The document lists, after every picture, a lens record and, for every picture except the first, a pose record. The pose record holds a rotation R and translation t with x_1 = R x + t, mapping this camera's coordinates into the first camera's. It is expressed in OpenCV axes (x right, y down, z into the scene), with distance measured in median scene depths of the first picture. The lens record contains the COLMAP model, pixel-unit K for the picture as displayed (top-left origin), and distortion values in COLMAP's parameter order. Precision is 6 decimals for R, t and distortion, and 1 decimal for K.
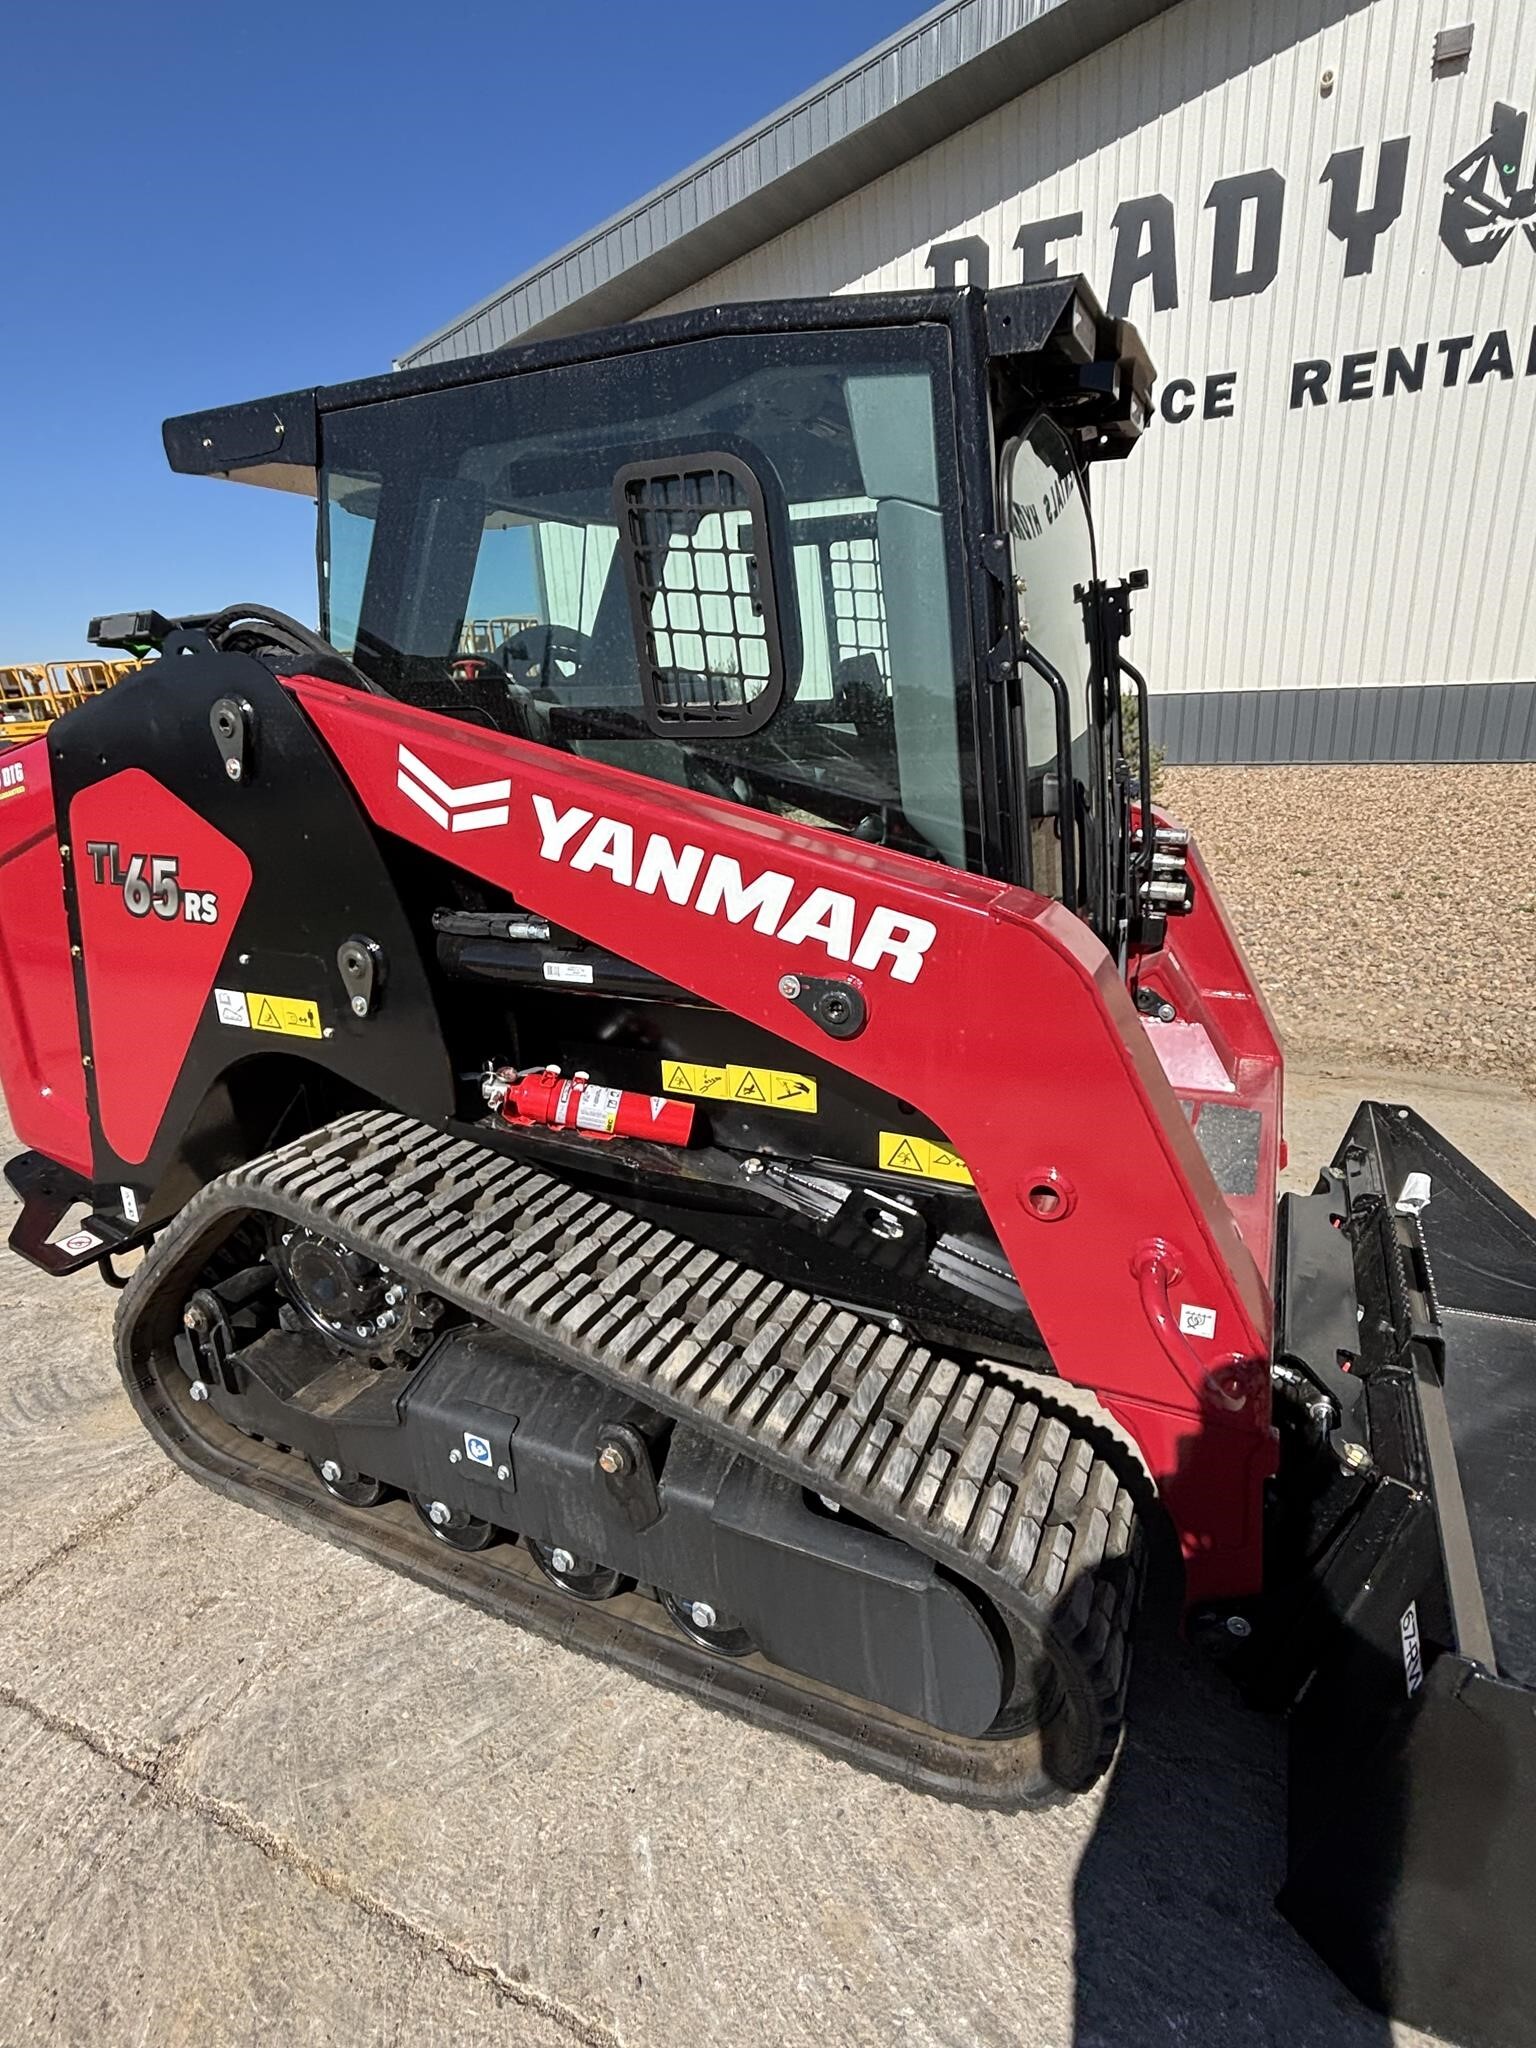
lens RADIAL K [[1036.6, 0, 773.7], [0, 1036.6, 1020.0], [0, 0, 1]] dist [-0.011453, 0.008431]
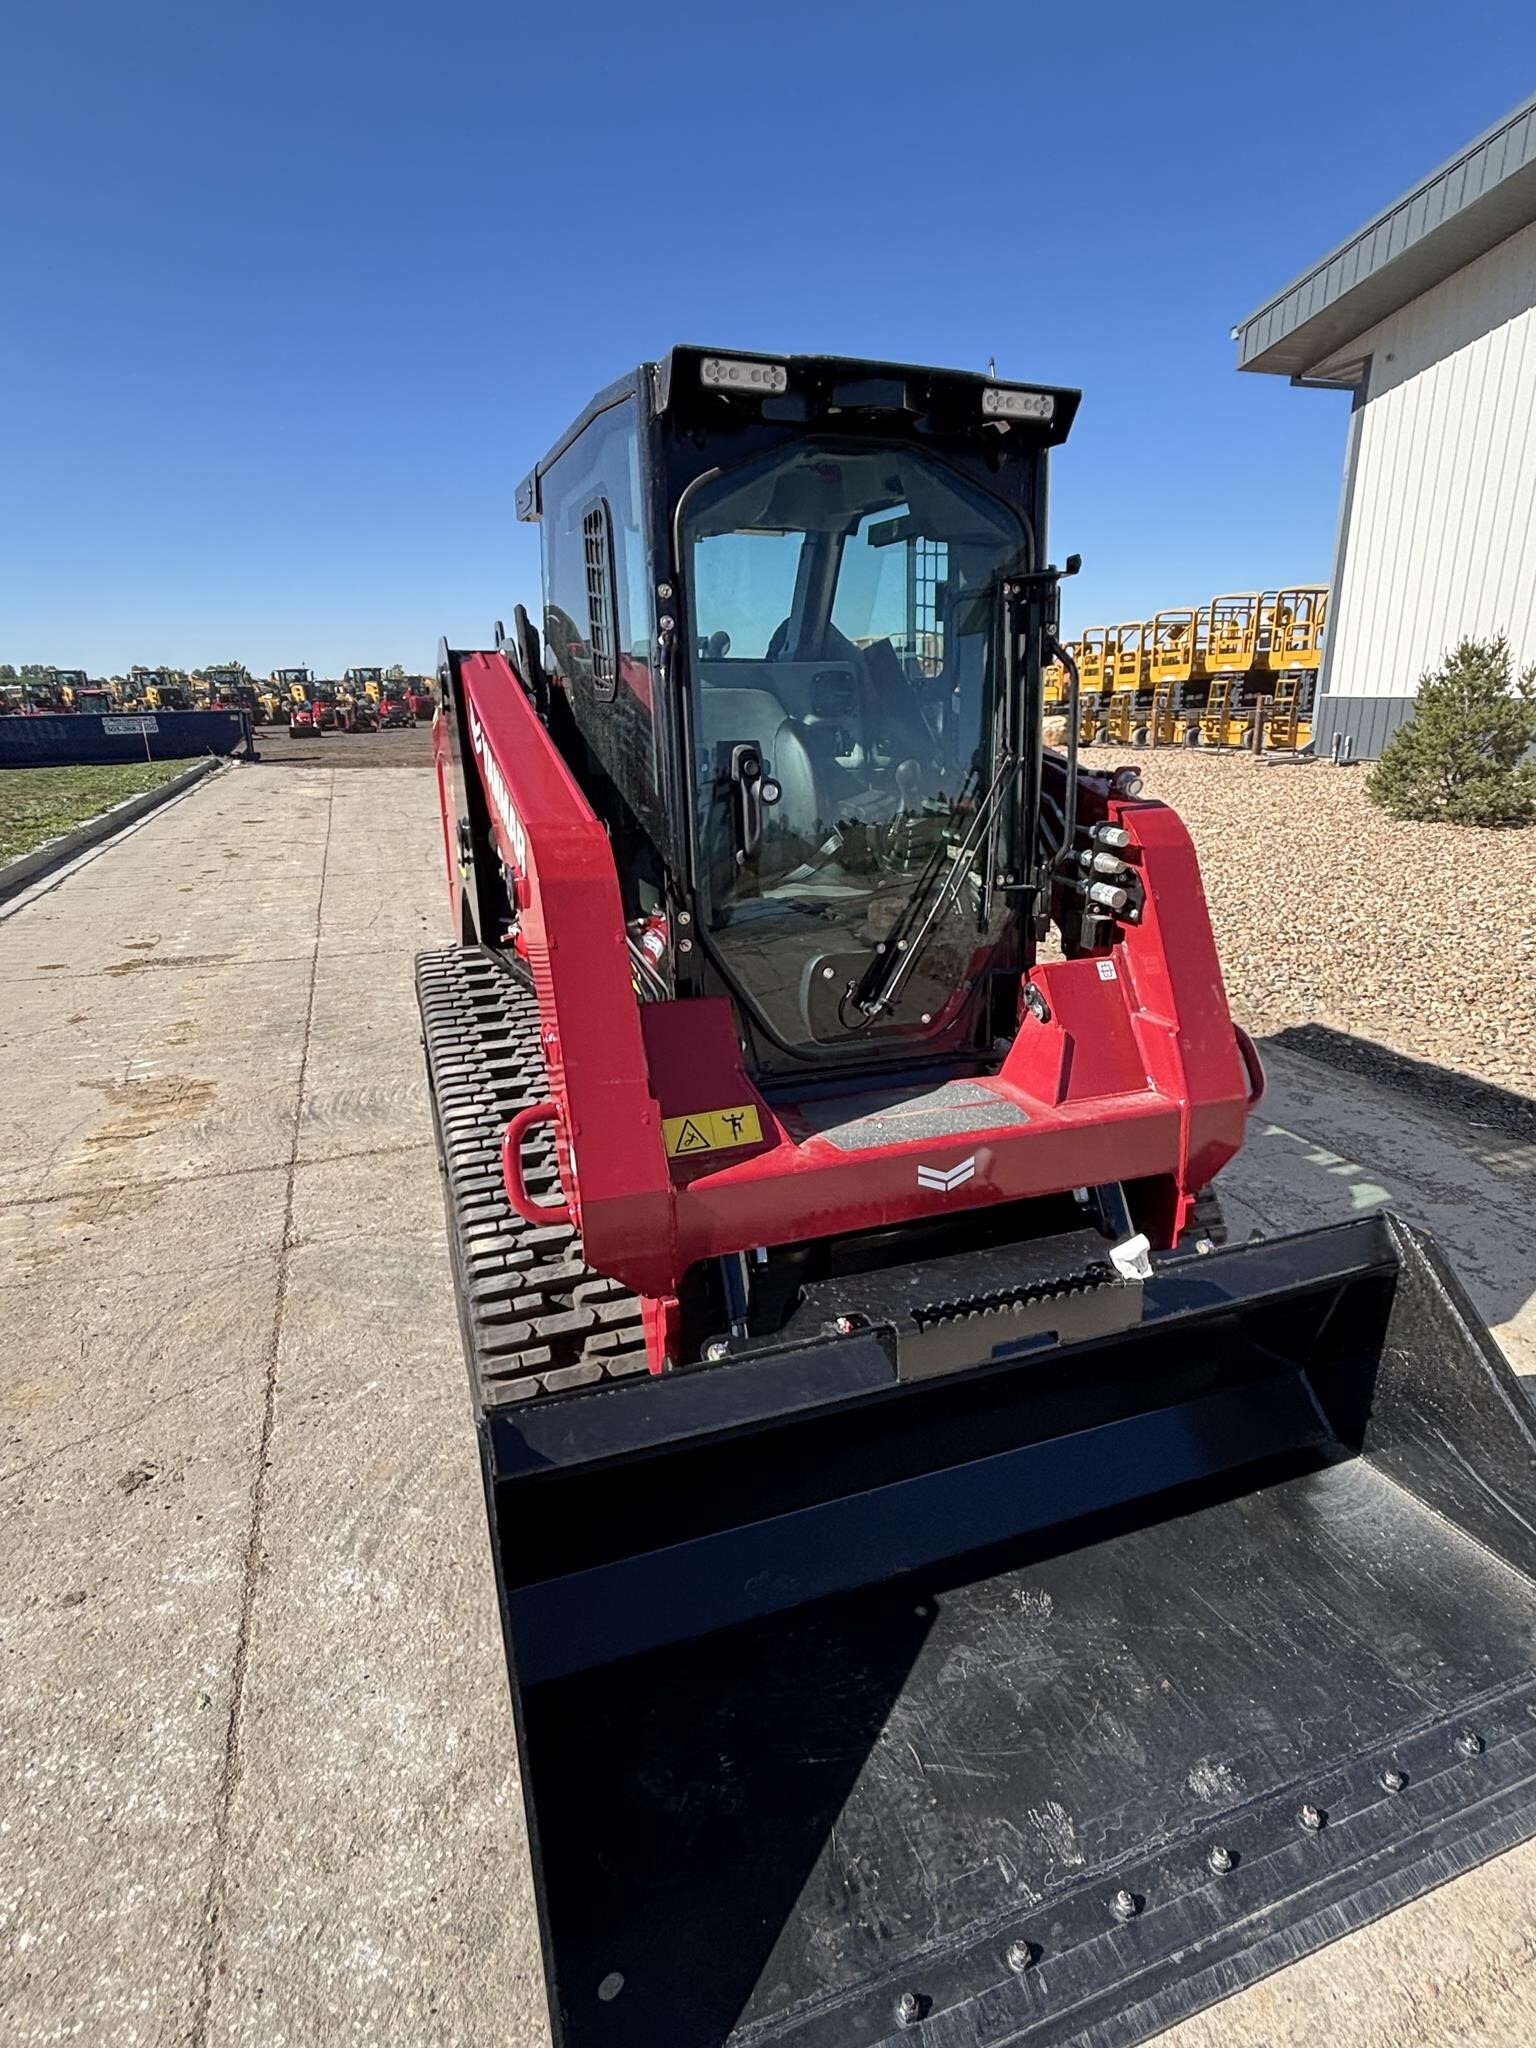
lens RADIAL K [[1041.1, 0, 773.3], [0, 1041.1, 1016.7], [0, 0, 1]] dist [-0.016451, 0.010485]
pose [[0.721697, 0.243911, -0.647812, 0.990753], [-0.230242, 0.967161, 0.107649, -0.060116], [0.652795, 0.071464, 0.754156, 0.119167]]
